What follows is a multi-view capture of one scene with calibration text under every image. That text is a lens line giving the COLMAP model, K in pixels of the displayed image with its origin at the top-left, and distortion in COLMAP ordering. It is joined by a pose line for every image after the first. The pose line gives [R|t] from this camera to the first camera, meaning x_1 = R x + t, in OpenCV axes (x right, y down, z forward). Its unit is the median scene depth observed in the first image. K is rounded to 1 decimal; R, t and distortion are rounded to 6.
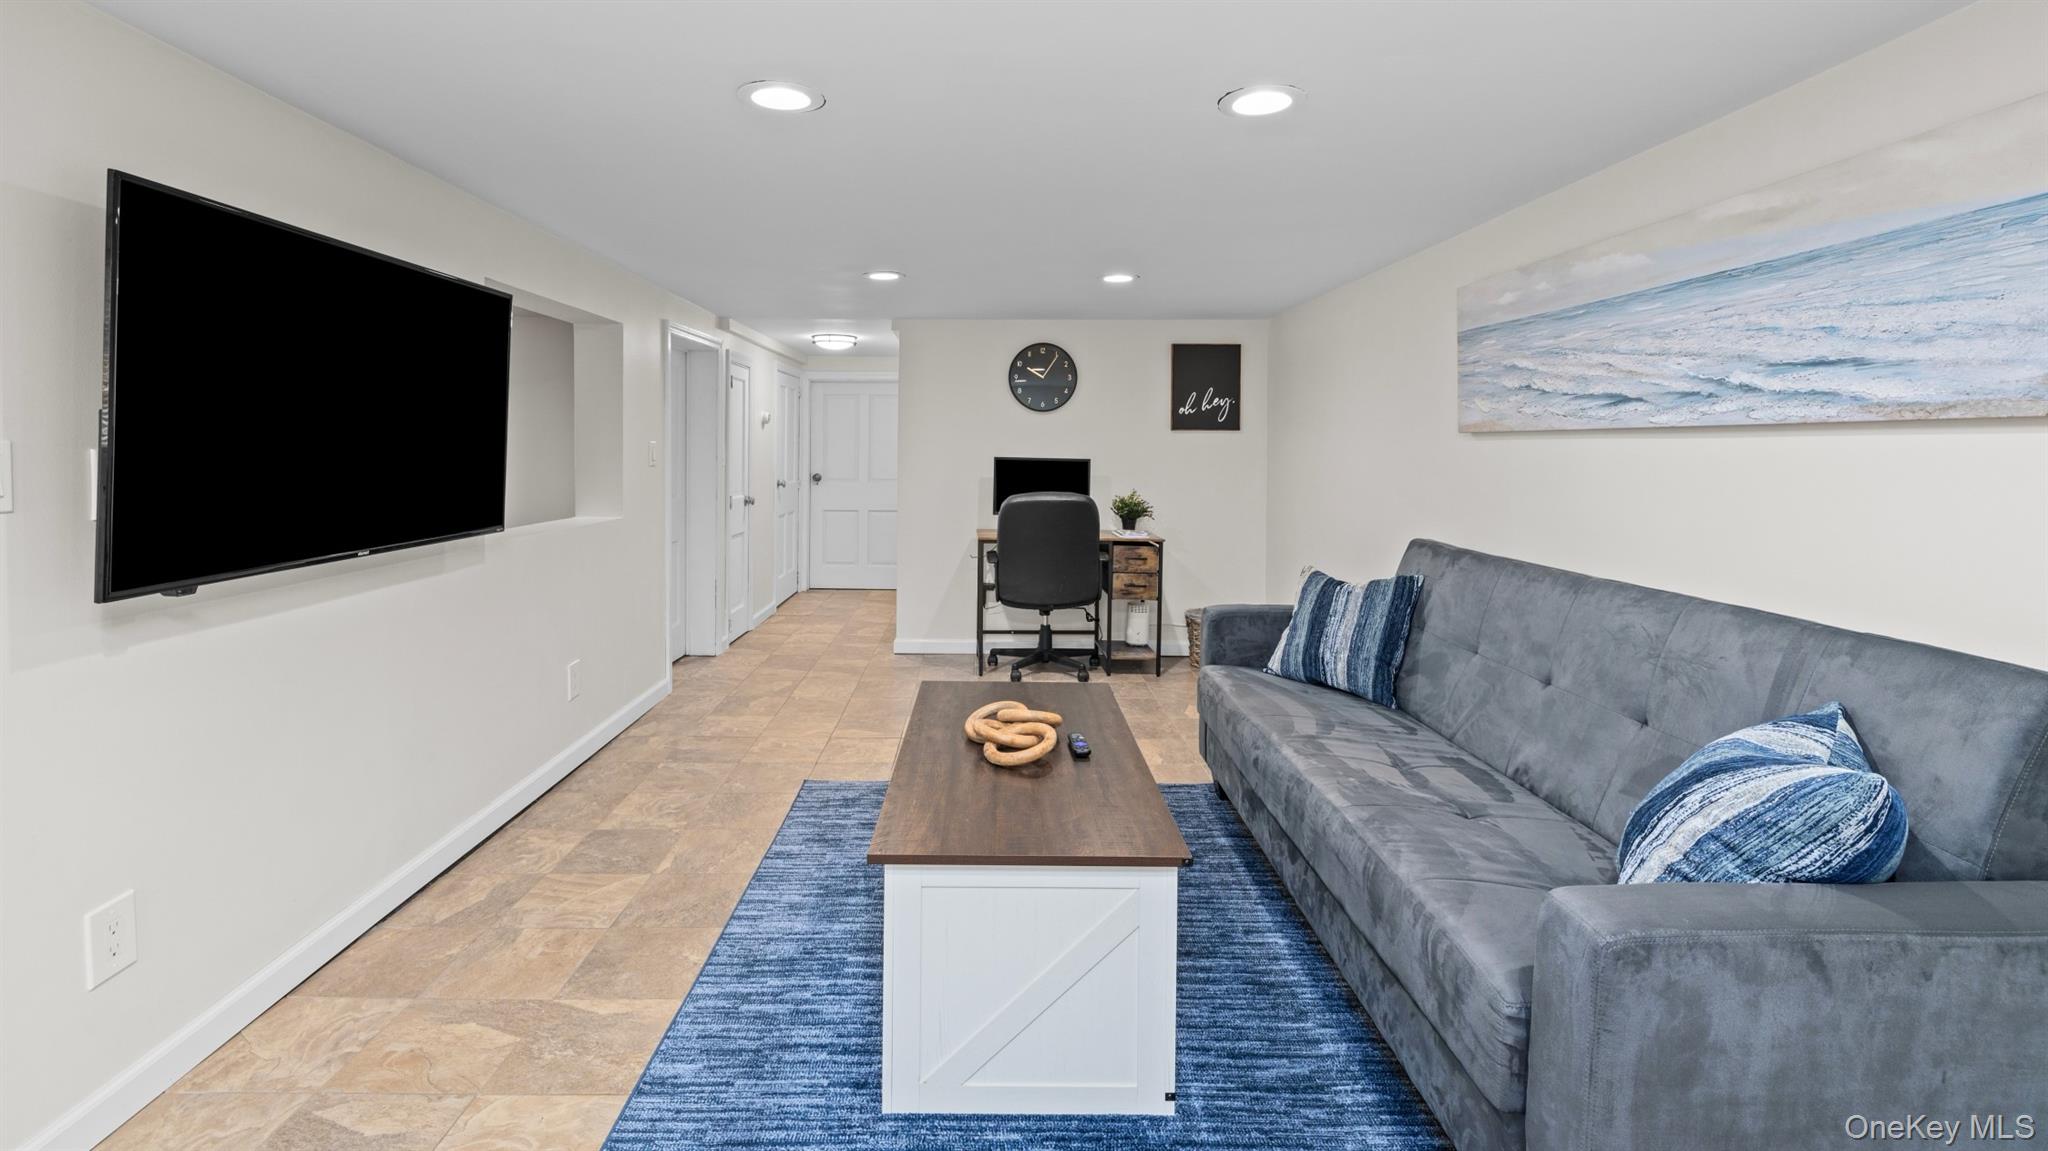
lens RADIAL K [[907.4, 0, 1018.0], [0, 907.4, 467.5], [0, 0, 1]] dist [-0.001155, -0.000278]
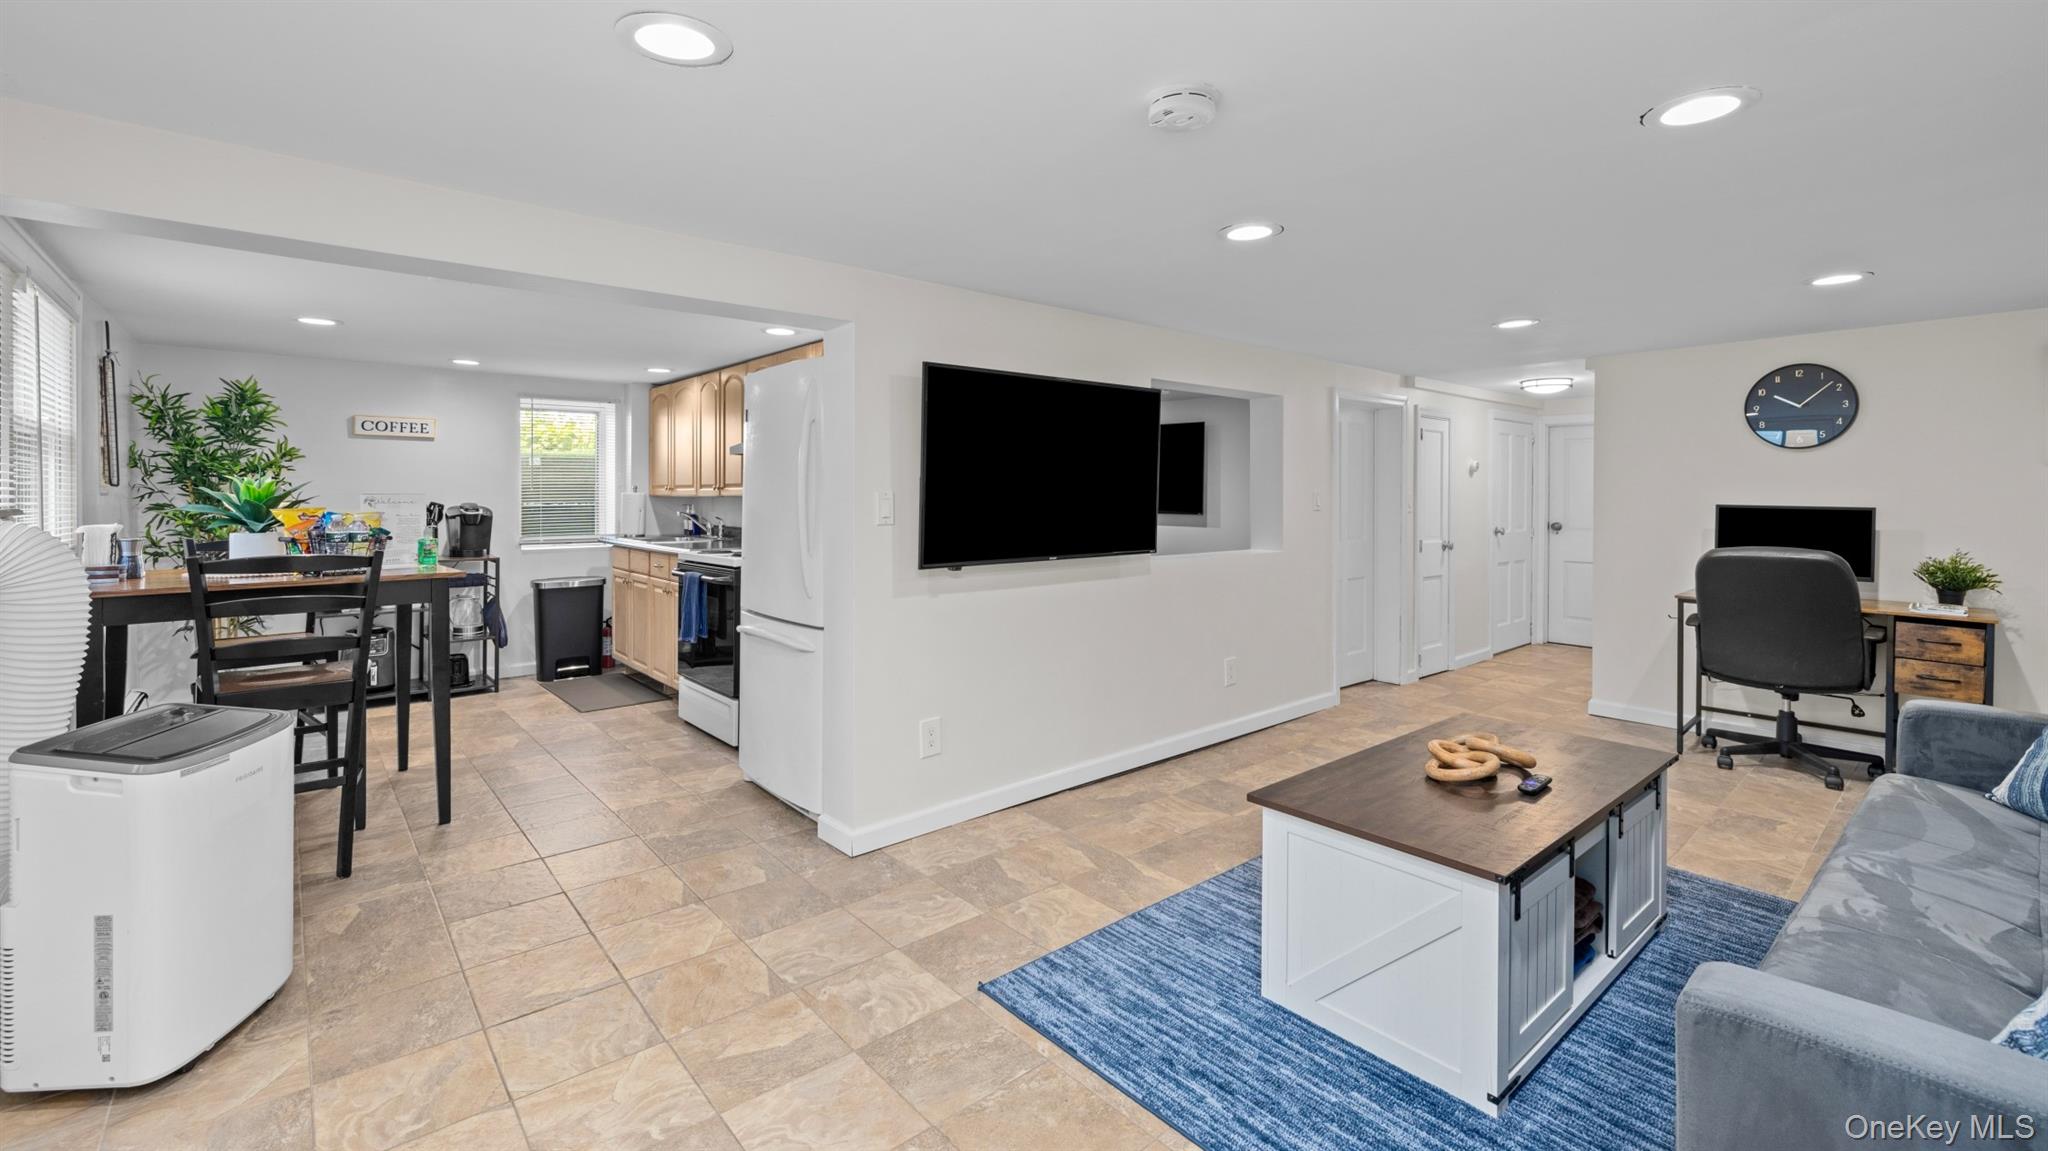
lens RADIAL K [[878.5, 0, 1024.6], [0, 878.5, 509.2], [0, 0, 1]] dist [-0.002033, -0.000152]
pose [[0.635508, 0.006619, -0.772066, 0.250419], [-0.013449, 0.999906, -0.002497, 0.004447], [0.771977, 0.011970, 0.635538, -0.035998]]
